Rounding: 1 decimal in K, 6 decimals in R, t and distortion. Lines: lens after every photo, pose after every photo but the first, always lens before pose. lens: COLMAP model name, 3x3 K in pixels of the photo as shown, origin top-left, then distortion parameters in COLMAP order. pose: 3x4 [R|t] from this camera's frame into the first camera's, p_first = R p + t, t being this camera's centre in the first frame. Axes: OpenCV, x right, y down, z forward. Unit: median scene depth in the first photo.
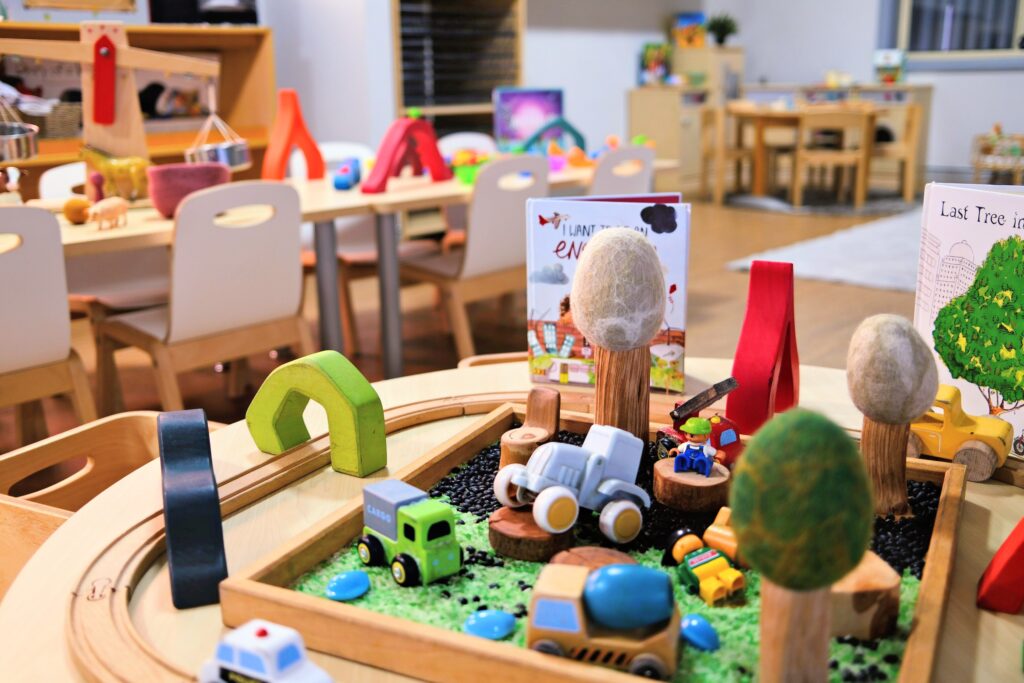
lens RADIAL K [[914.0, 0, 512.0], [0, 914.0, 341.5], [0, 0, 1]] dist [-0.034759, 0.000827]
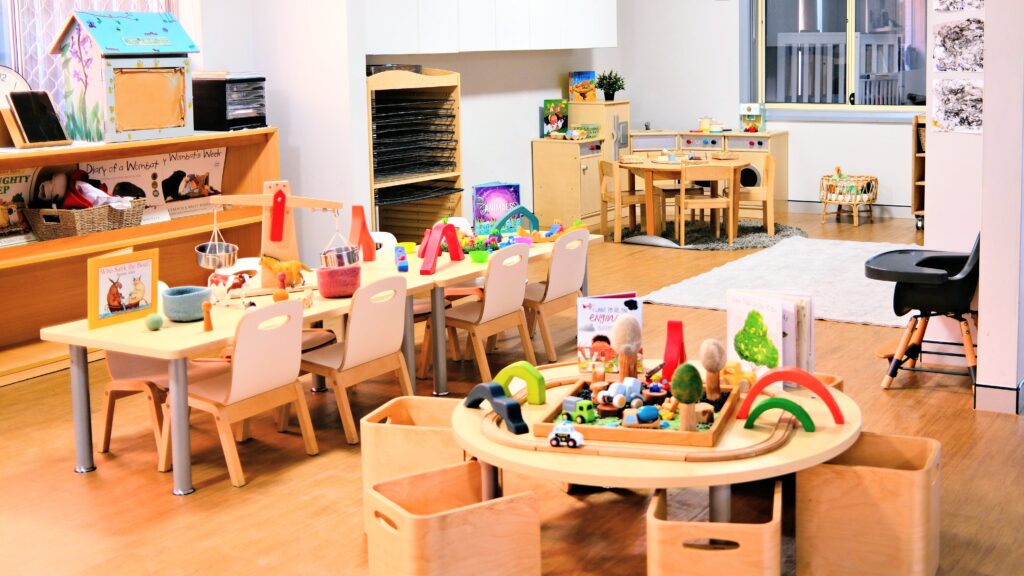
lens RADIAL K [[1323.7, 0, 512.0], [0, 1323.7, 288.0], [0, 0, 1]] dist [-0.150367, 0.001653]
pose [[0.984816, -0.041933, 0.168459, -0.432698], [0.053298, 0.996556, -0.063522, 0.020309], [-0.165216, 0.071536, 0.983660, -1.422848]]
